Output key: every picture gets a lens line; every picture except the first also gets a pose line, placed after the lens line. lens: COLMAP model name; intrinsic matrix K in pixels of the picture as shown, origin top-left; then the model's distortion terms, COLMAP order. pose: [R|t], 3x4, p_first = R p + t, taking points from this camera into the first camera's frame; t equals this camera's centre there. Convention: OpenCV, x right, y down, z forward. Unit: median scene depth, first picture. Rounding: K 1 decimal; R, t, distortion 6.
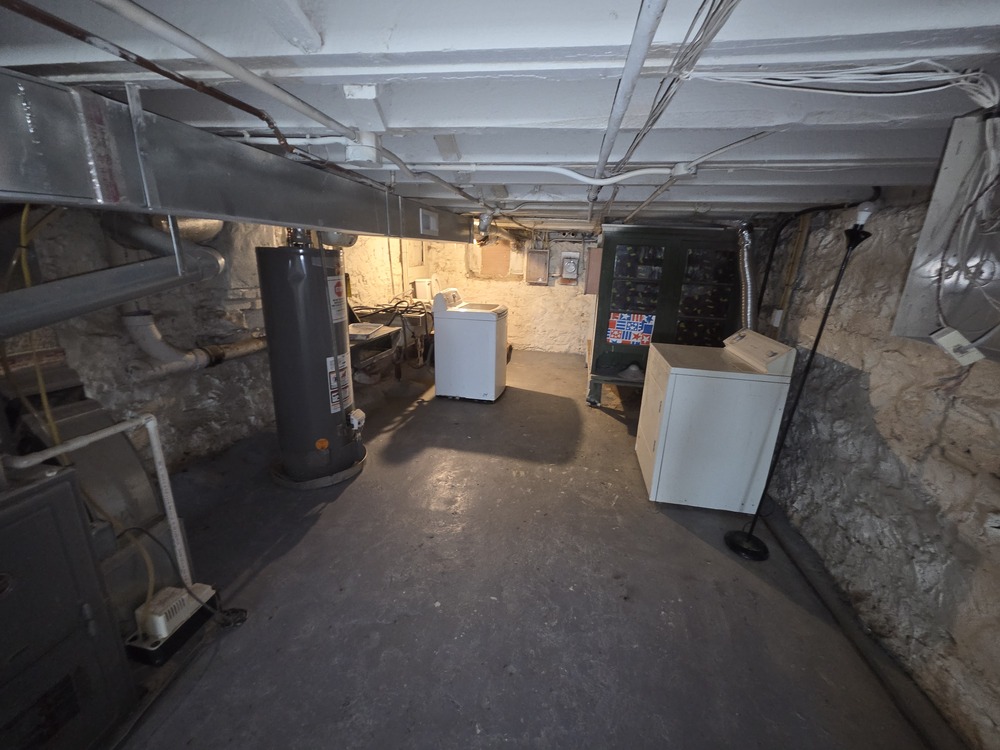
lens RADIAL K [[408.7, 0, 500.0], [0, 408.7, 373.3], [0, 0, 1]] dist [-0.001621, -0.001574]
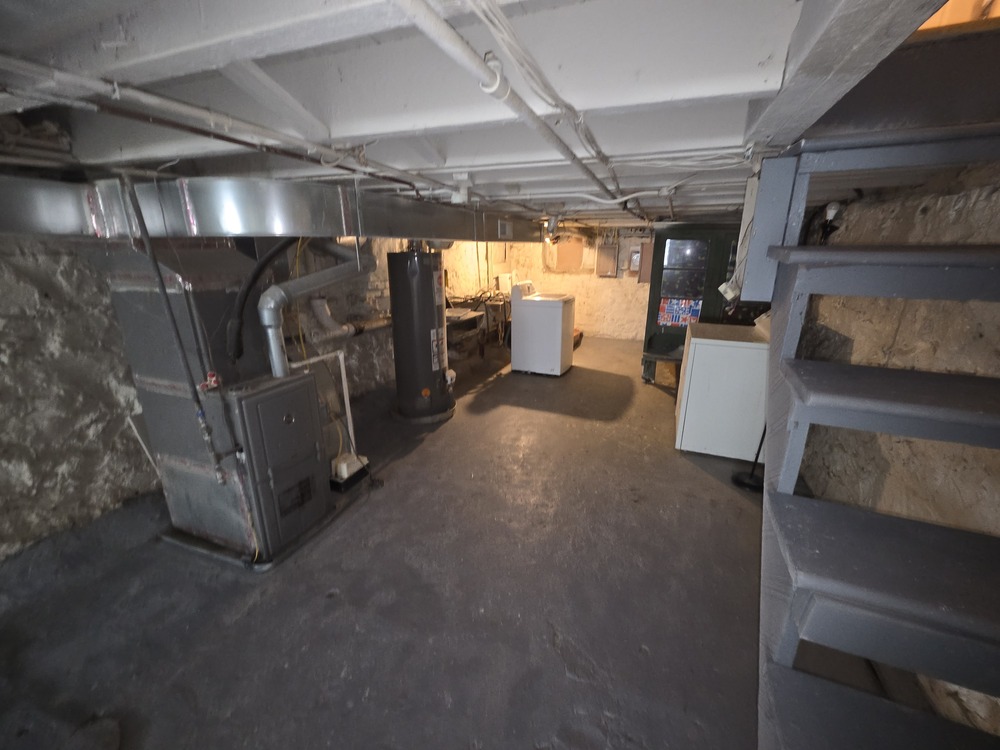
lens RADIAL K [[408.7, 0, 500.8], [0, 408.7, 376.9], [0, 0, 1]] dist [-0.001621, -0.001574]
pose [[0.978726, 0.028310, -0.203211, 0.094310], [-0.025124, 0.999518, 0.018240, 0.085933], [0.203629, -0.012747, 0.978965, -0.307575]]
